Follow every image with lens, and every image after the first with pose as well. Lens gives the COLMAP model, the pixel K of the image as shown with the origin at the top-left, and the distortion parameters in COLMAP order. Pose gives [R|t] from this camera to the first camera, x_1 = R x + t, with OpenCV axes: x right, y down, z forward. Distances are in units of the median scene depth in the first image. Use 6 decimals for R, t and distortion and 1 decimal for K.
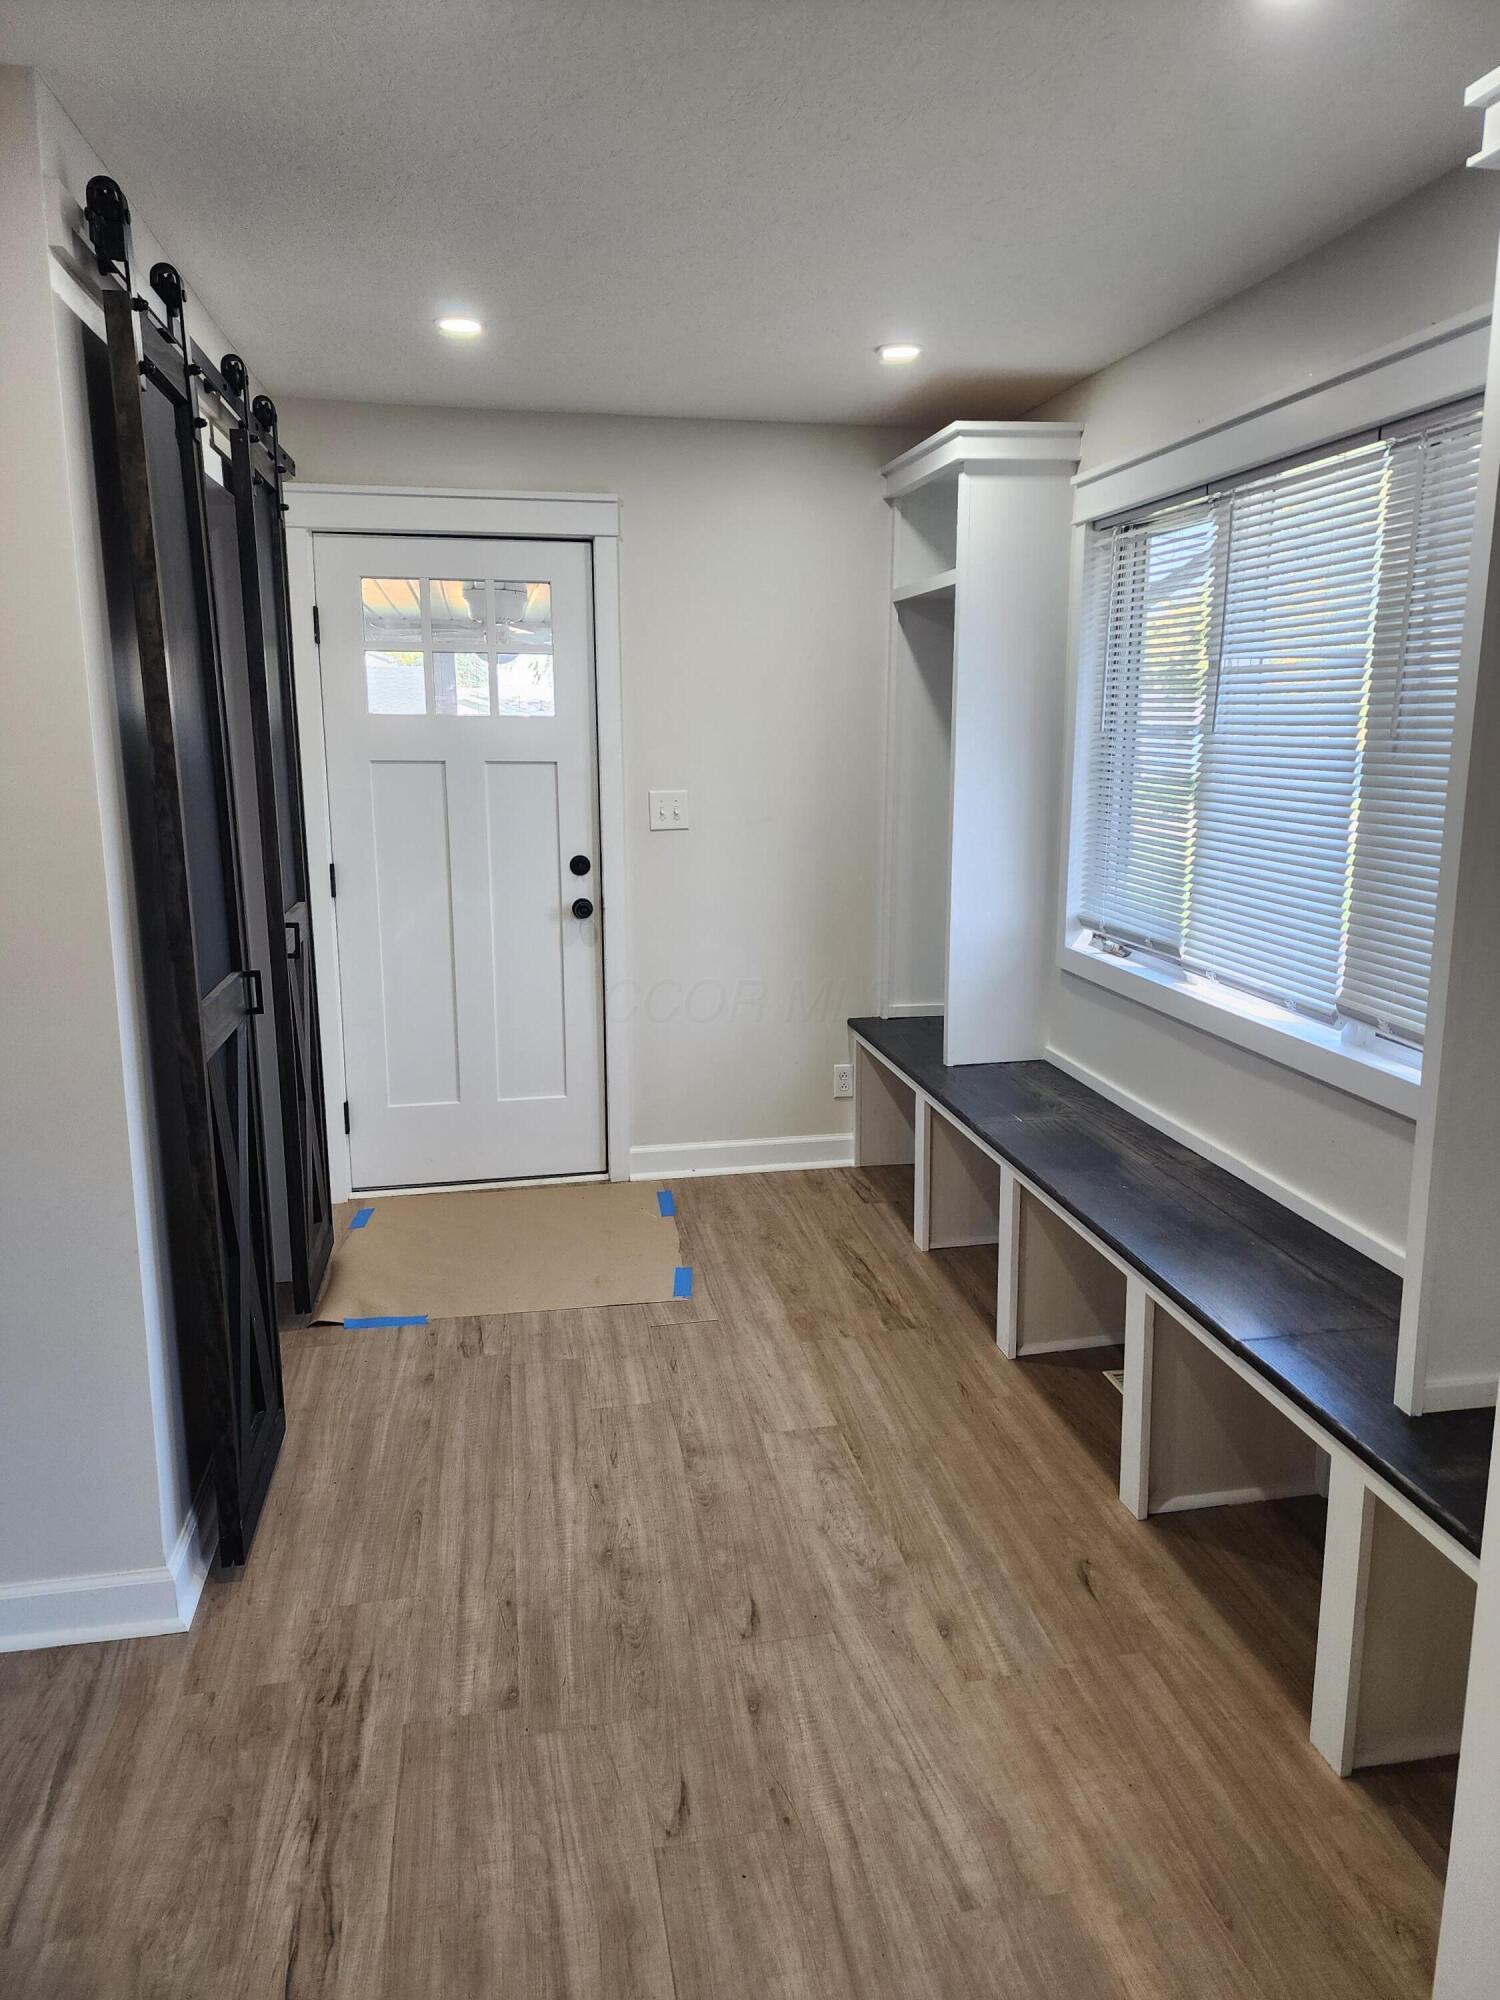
lens RADIAL K [[1354.1, 0, 755.9], [0, 1354.1, 989.8], [0, 0, 1]] dist [0.011288, -0.014716]
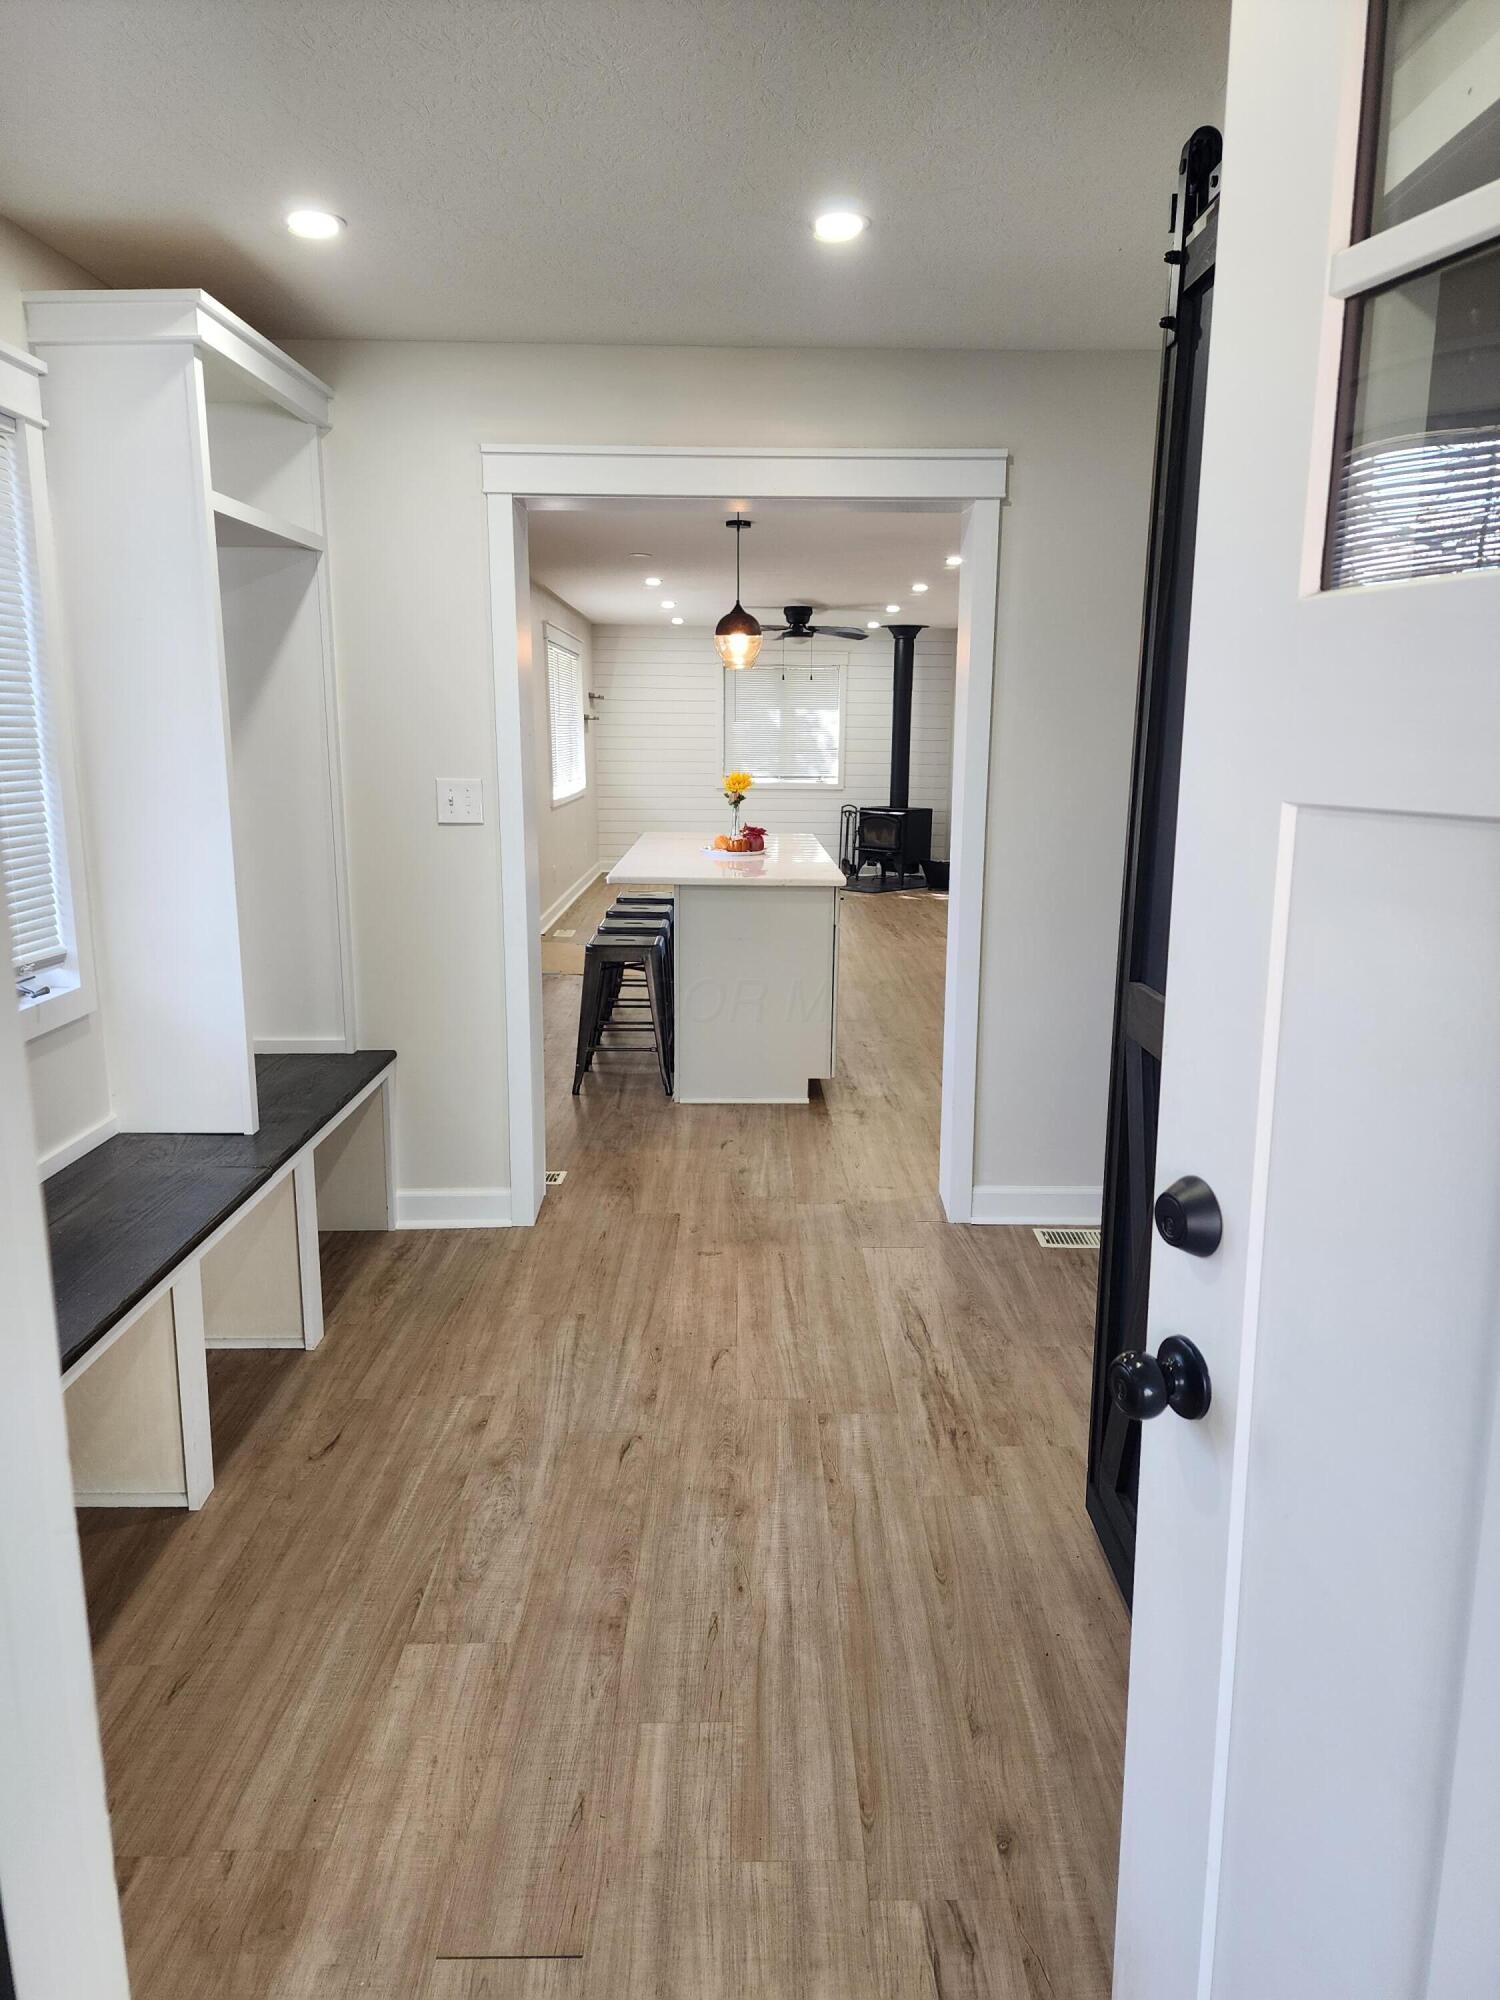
lens RADIAL K [[1354.1, 0, 749.8], [0, 1354.1, 1001.4], [0, 0, 1]] dist [0.011288, -0.014716]
pose [[-0.983165, -0.042830, 0.177627, -0.281196], [0.028824, 0.923611, 0.382245, -0.325339], [-0.180430, 0.380930, -0.906828, 1.771615]]
